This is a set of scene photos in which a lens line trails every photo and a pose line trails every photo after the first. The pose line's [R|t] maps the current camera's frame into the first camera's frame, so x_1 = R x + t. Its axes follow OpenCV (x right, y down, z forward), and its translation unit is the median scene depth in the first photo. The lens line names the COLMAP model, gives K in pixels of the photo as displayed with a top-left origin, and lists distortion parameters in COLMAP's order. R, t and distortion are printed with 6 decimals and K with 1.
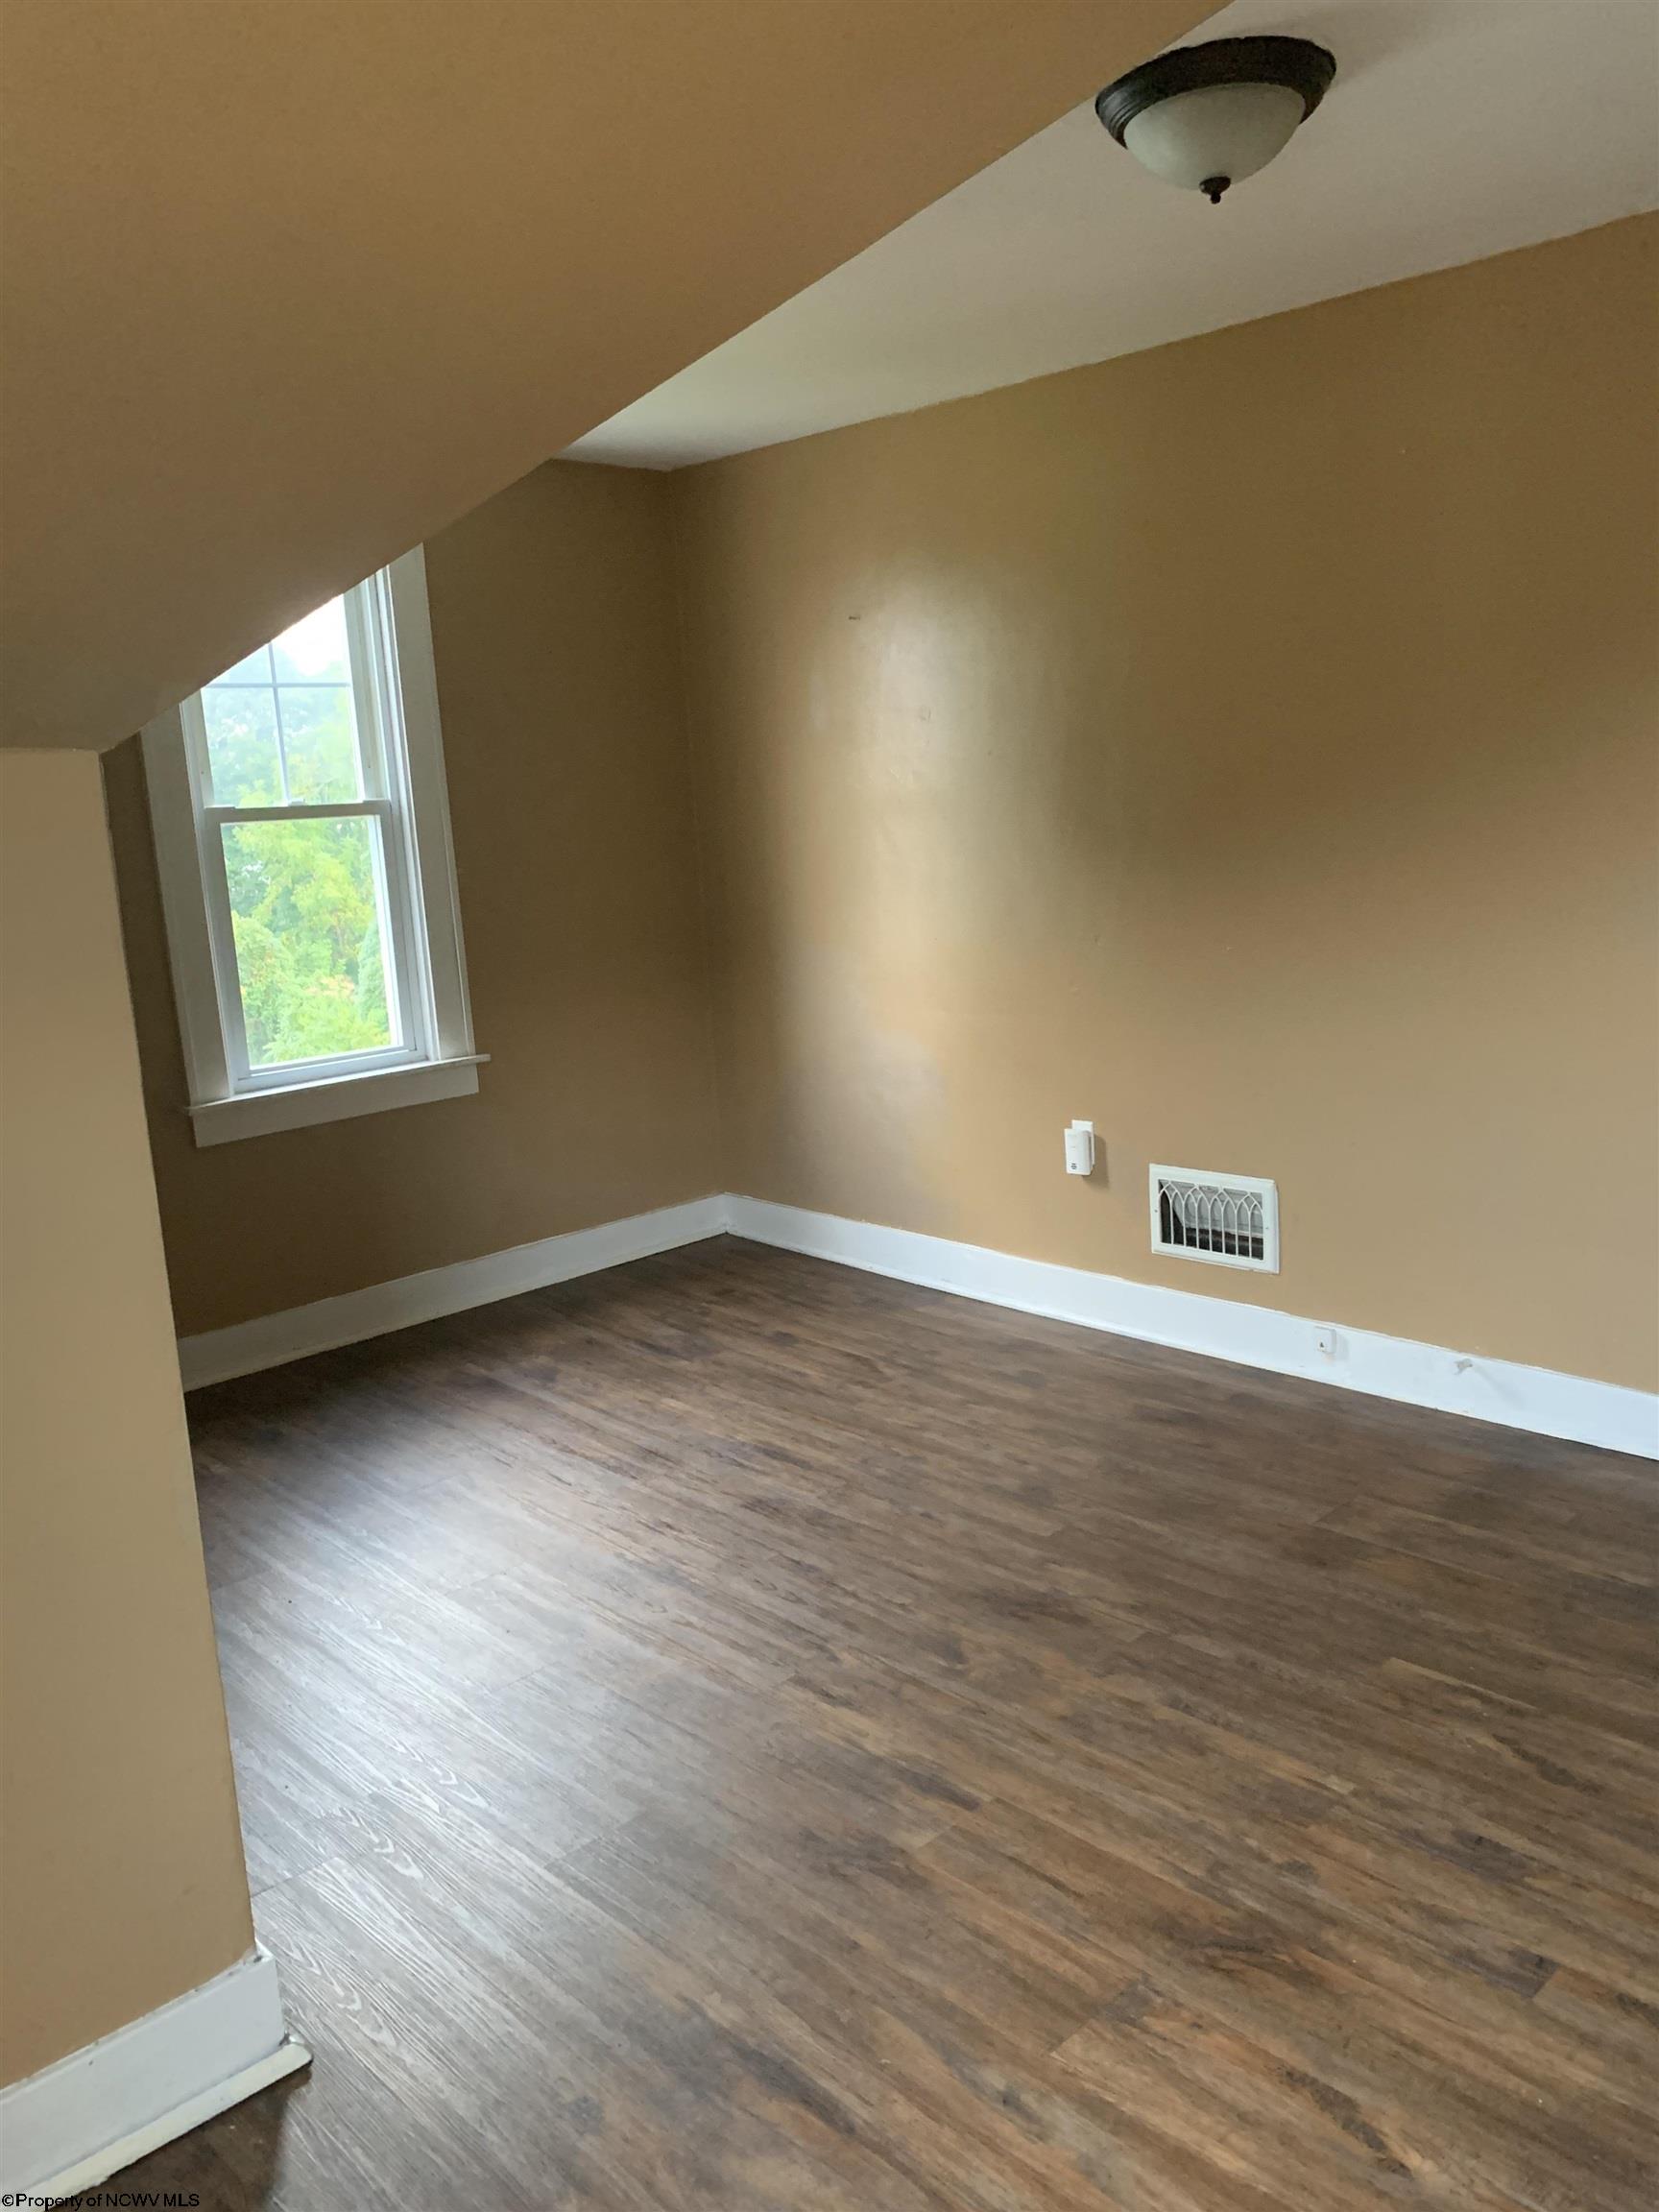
lens RADIAL K [[1727.2, 0, 830.4], [0, 1727.2, 1105.7], [0, 0, 1]] dist [0.056002, -0.053156]
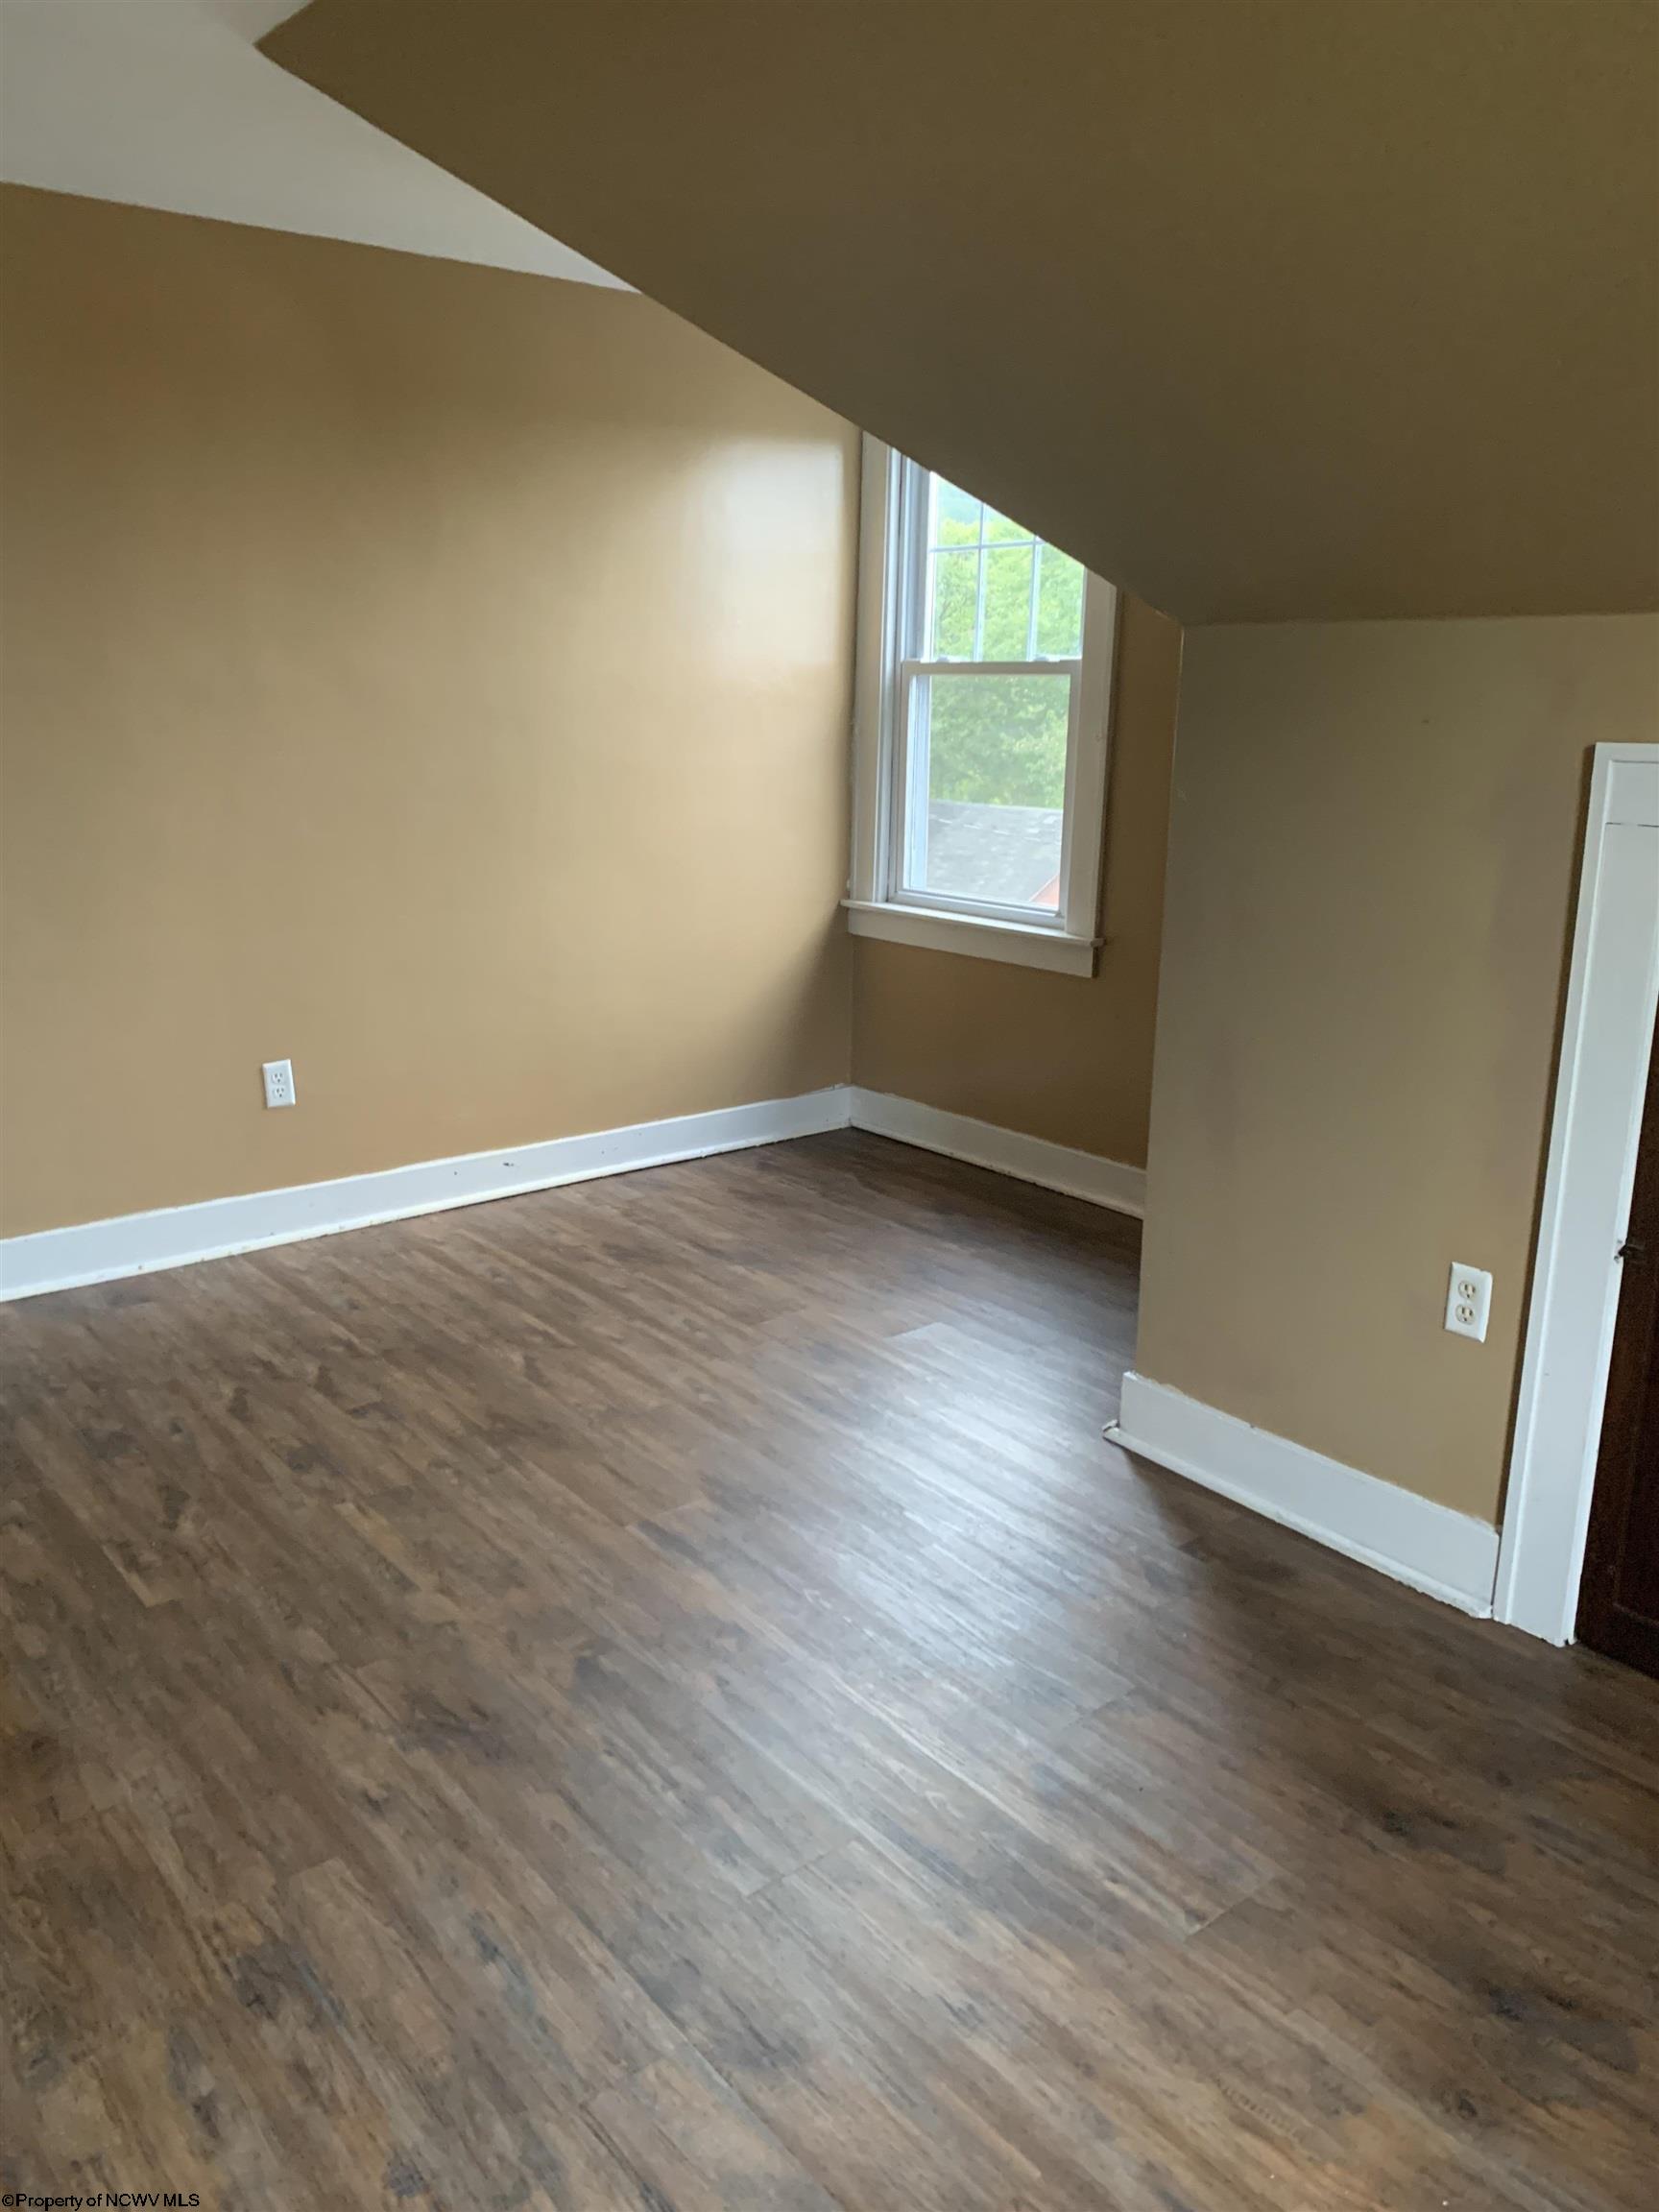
lens RADIAL K [[1727.2, 0, 828.6], [0, 1727.2, 1106.5], [0, 0, 1]] dist [0.056002, -0.053156]
pose [[-0.995387, 0.022797, 0.093191, -0.148116], [0.058891, 0.912012, 0.405913, -0.309066], [-0.075738, 0.409529, -0.909148, 1.790982]]
